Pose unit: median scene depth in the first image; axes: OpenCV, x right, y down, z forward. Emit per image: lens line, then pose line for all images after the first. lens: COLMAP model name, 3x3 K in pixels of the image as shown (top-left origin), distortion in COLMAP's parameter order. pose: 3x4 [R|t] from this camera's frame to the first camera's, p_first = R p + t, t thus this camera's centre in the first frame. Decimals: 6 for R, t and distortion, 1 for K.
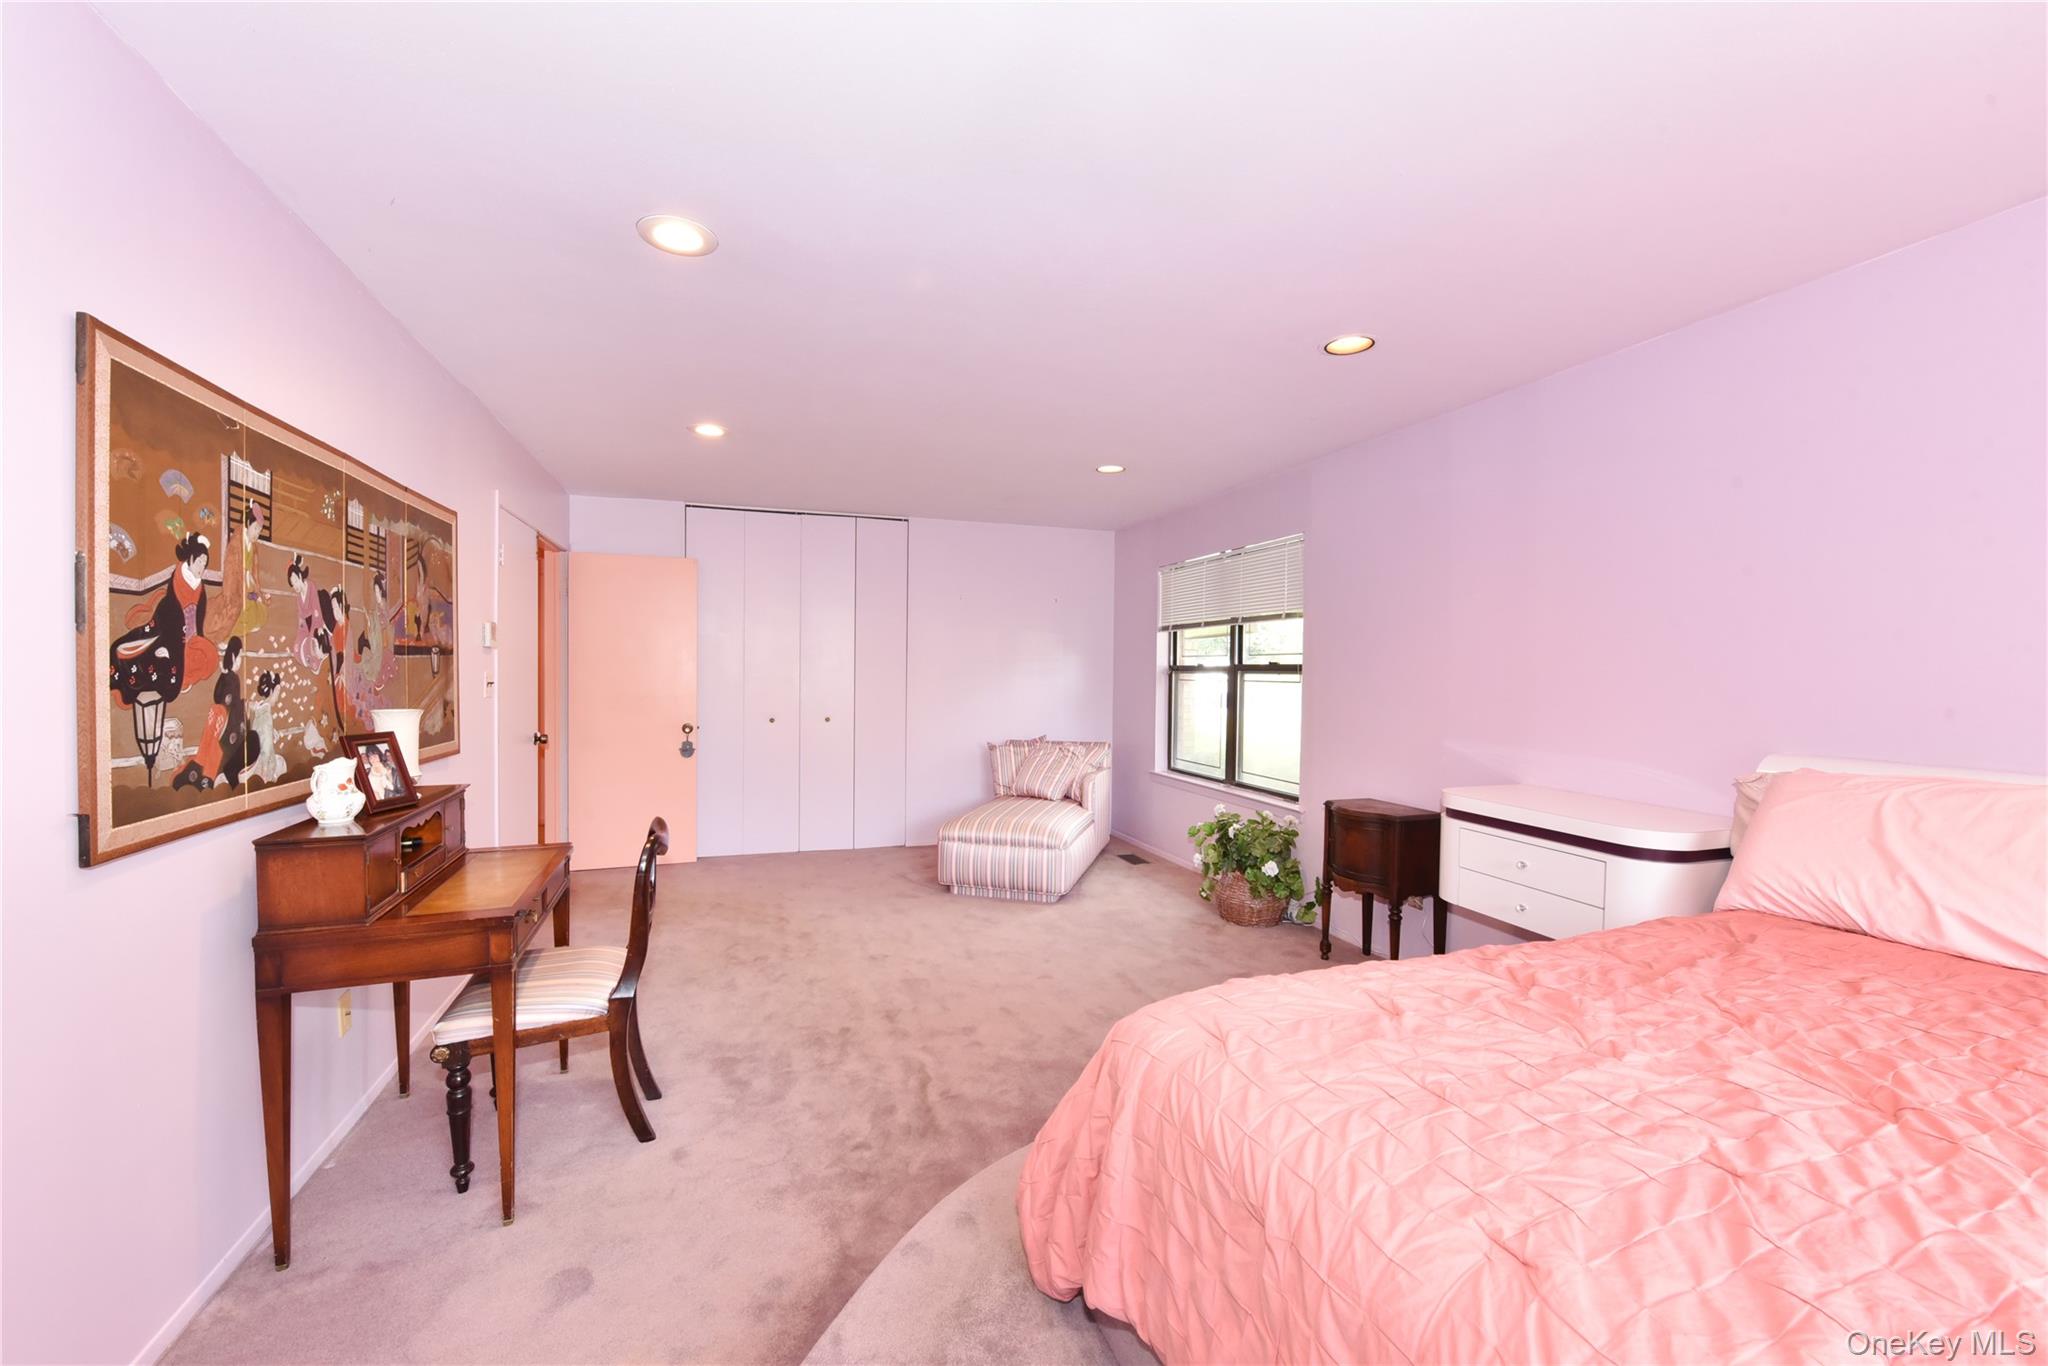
lens RADIAL K [[861.7, 0, 1024.0], [0, 861.7, 683.0], [0, 0, 1]] dist [0.016070, -0.000203]
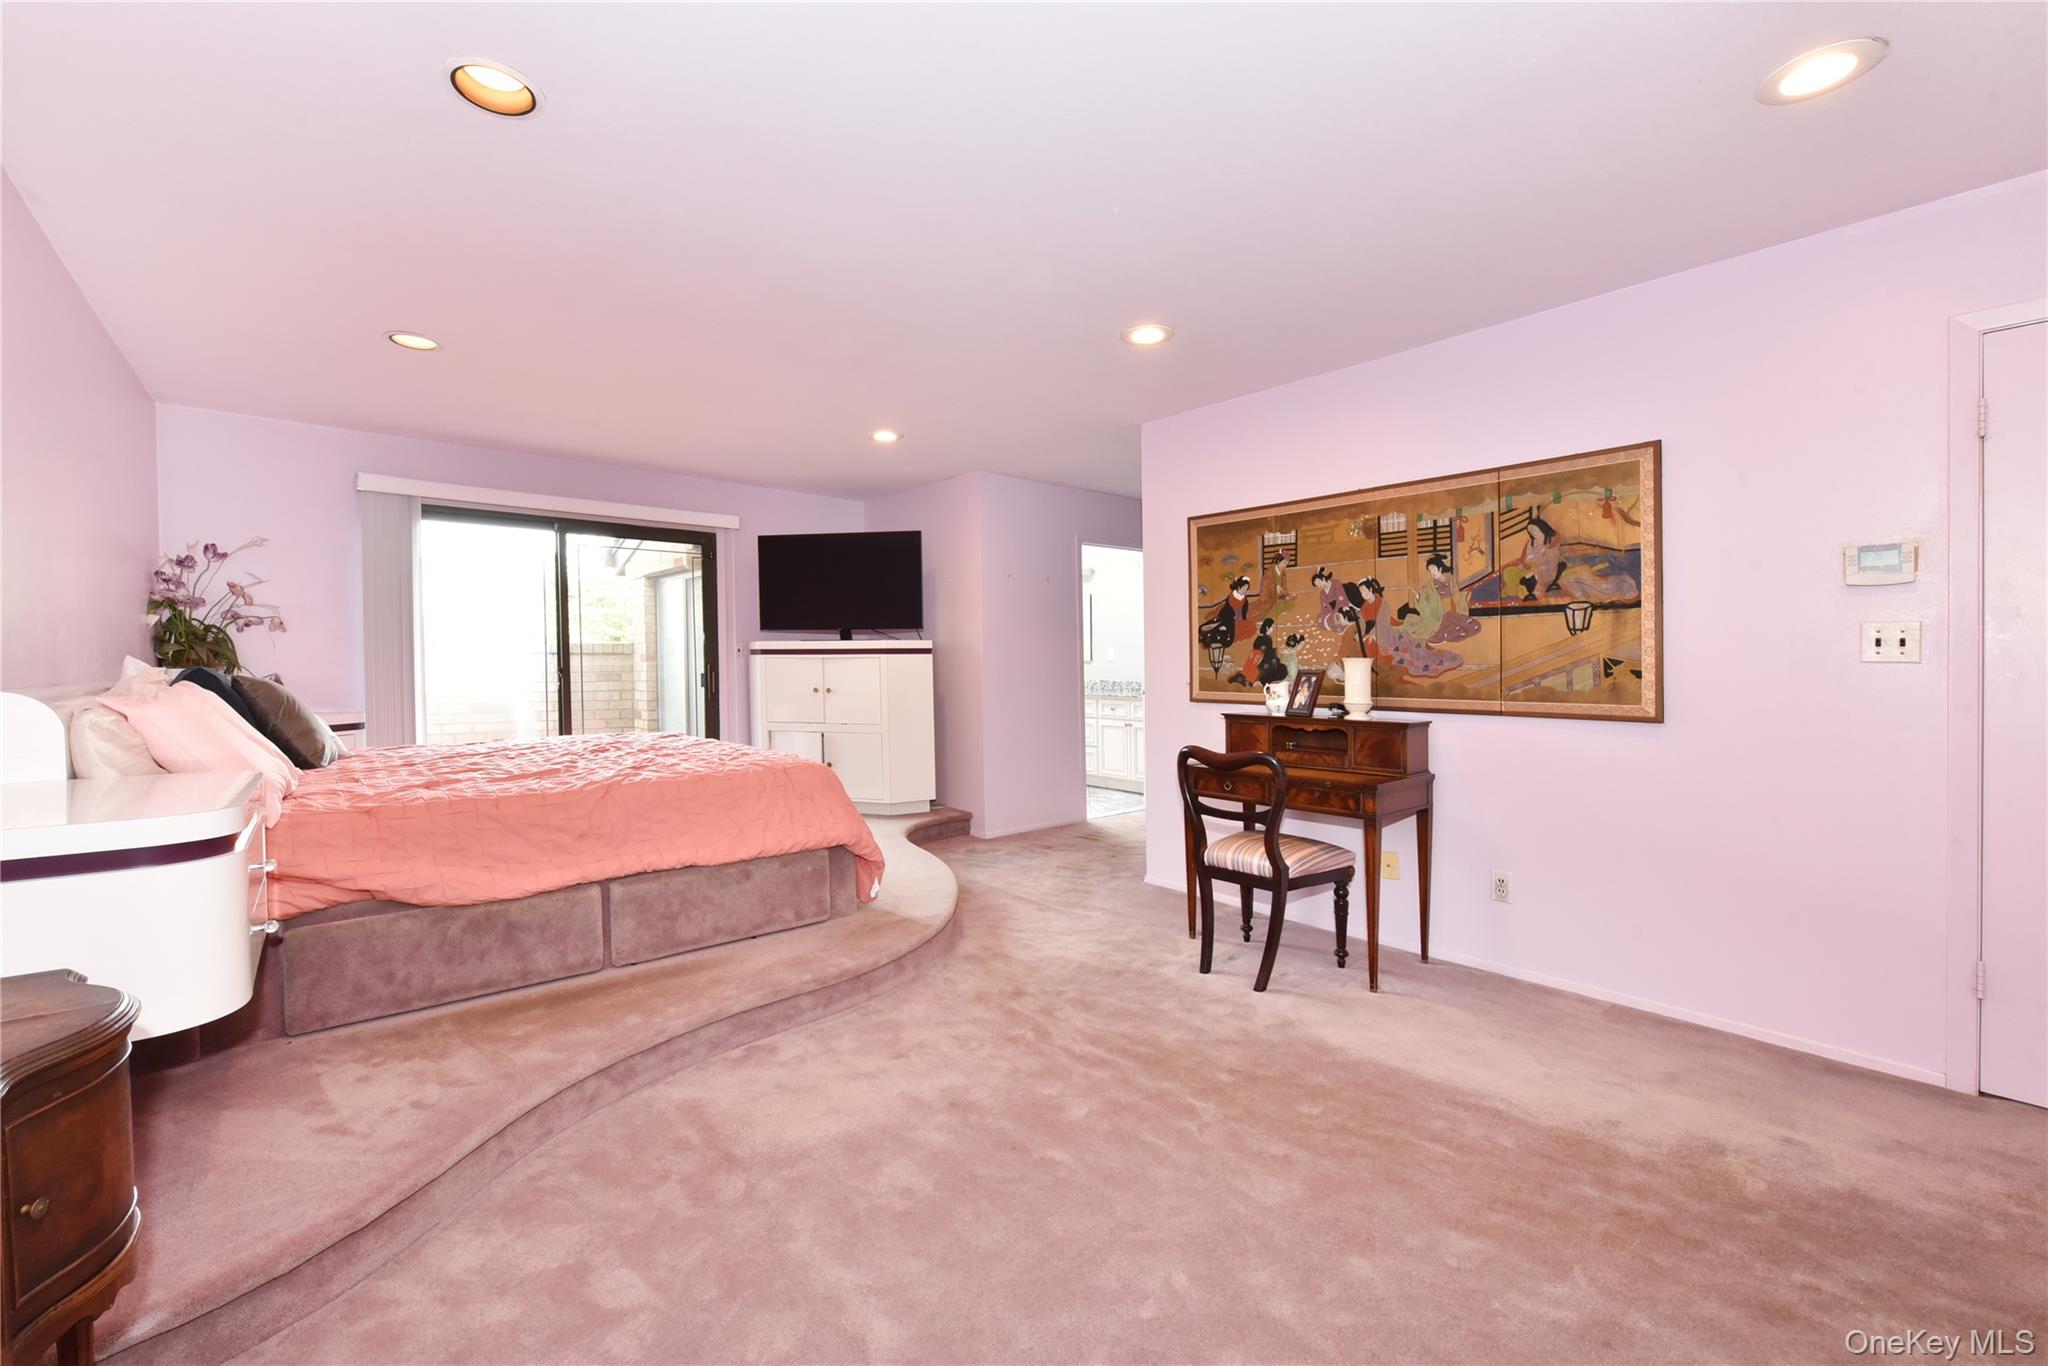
lens RADIAL K [[821.1, 0, 1014.4], [0, 821.1, 663.3], [0, 0, 1]] dist [0.001170, -0.000053]
pose [[-0.924481, -0.012587, -0.381020, 0.411476], [-0.018625, 0.999753, 0.012164, 0.041990], [0.380772, 0.018342, -0.924487, 2.526685]]
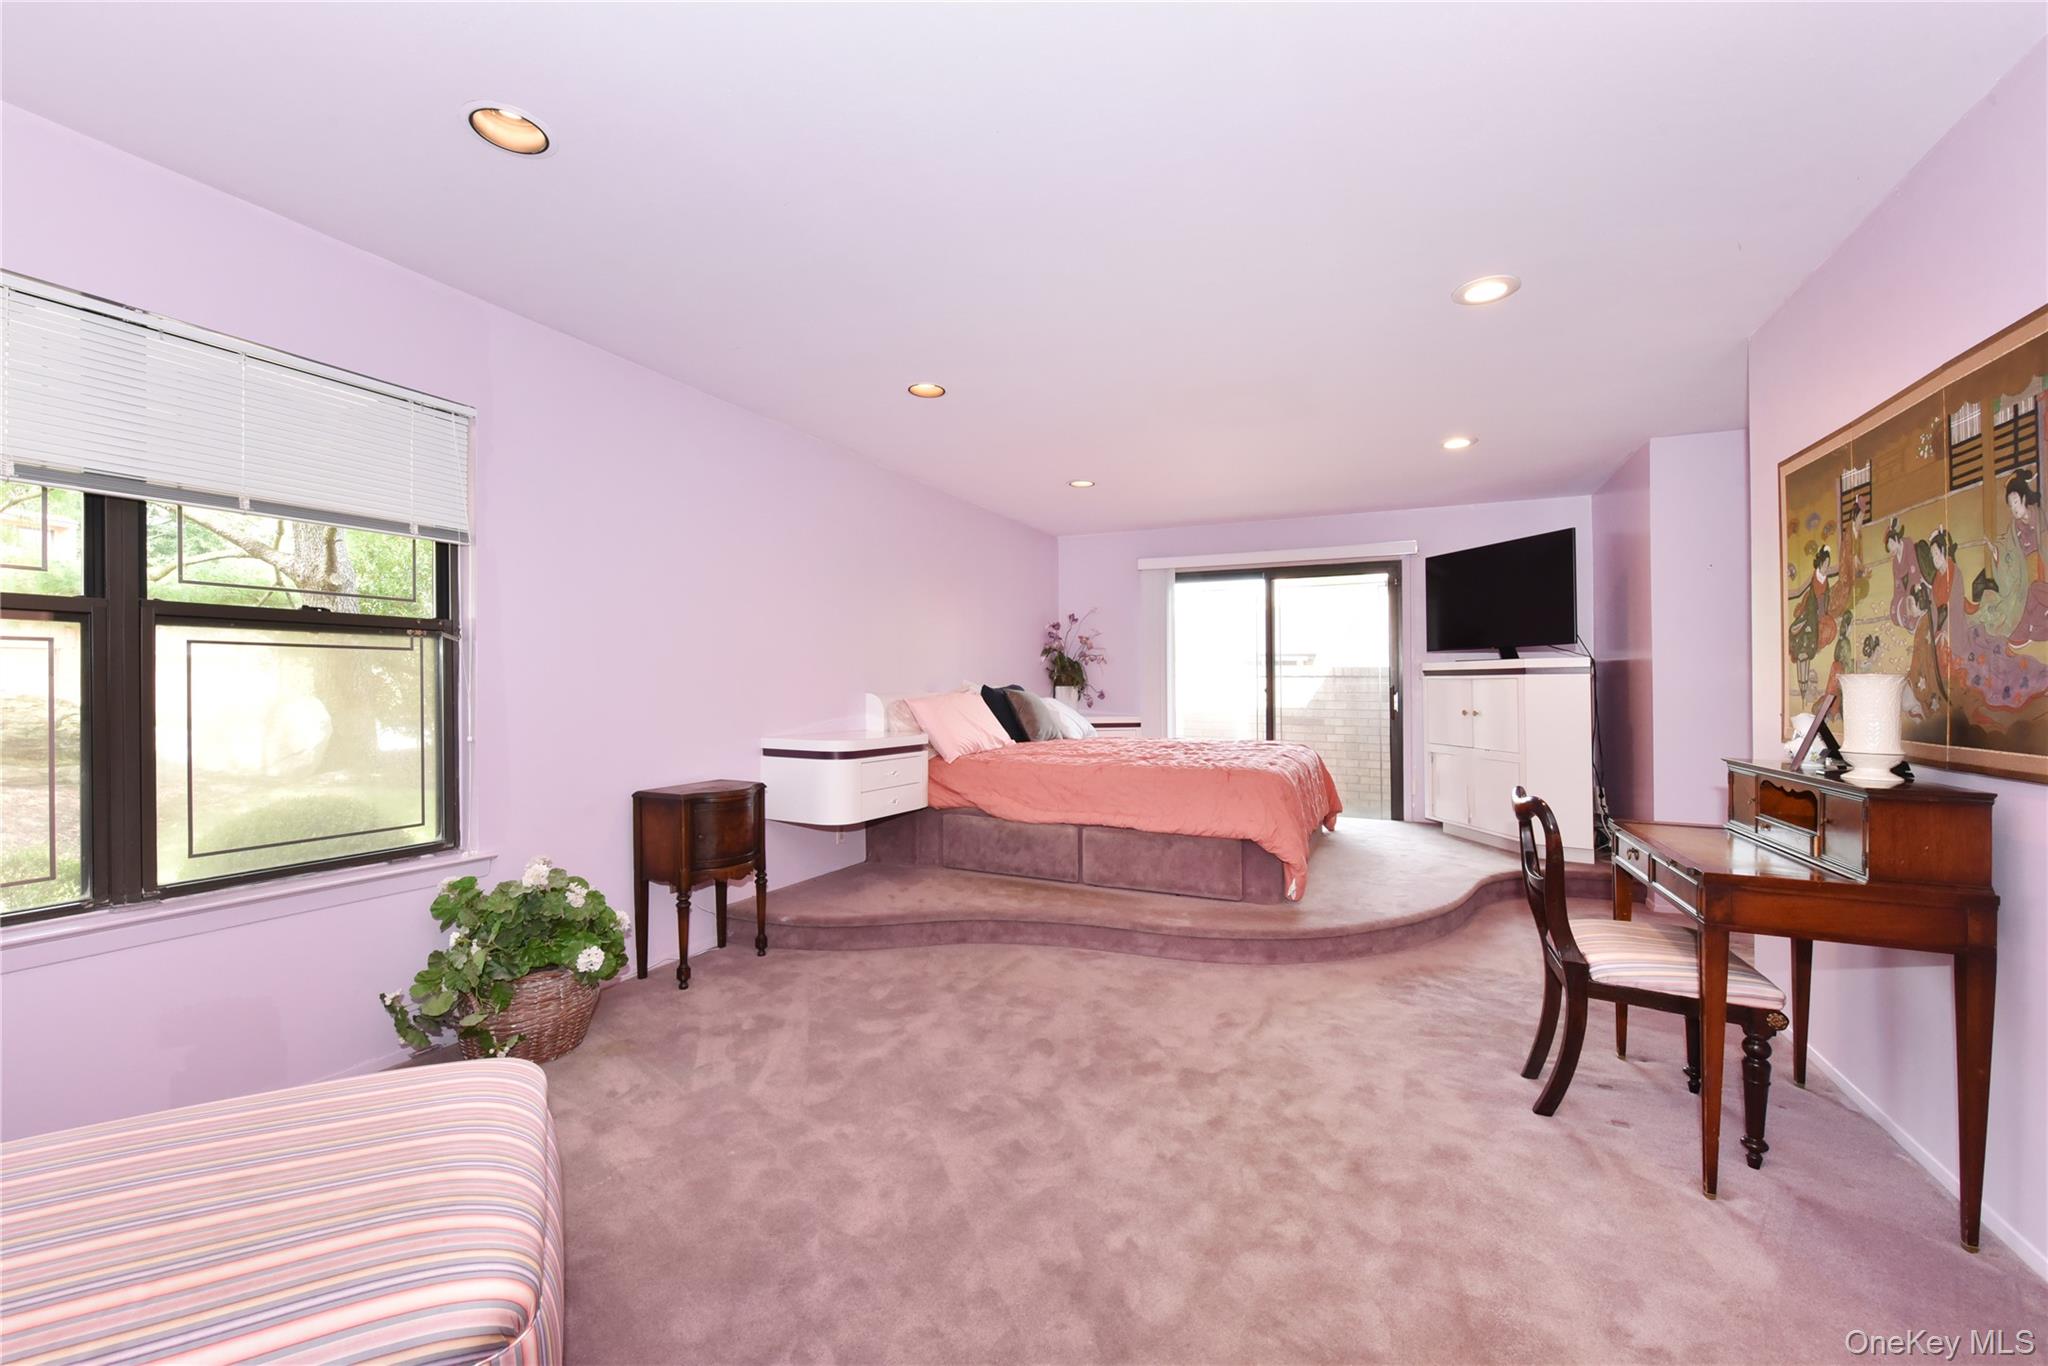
lens RADIAL K [[833.9, 0, 1024.0], [0, 833.9, 683.0], [0, 0, 1]] dist [-0.000990, -0.000221]
pose [[-0.733743, -0.014642, 0.679270, -0.821278], [-0.000813, 0.999786, 0.020672, 0.029424], [-0.679427, 0.014616, -0.733598, 2.651933]]
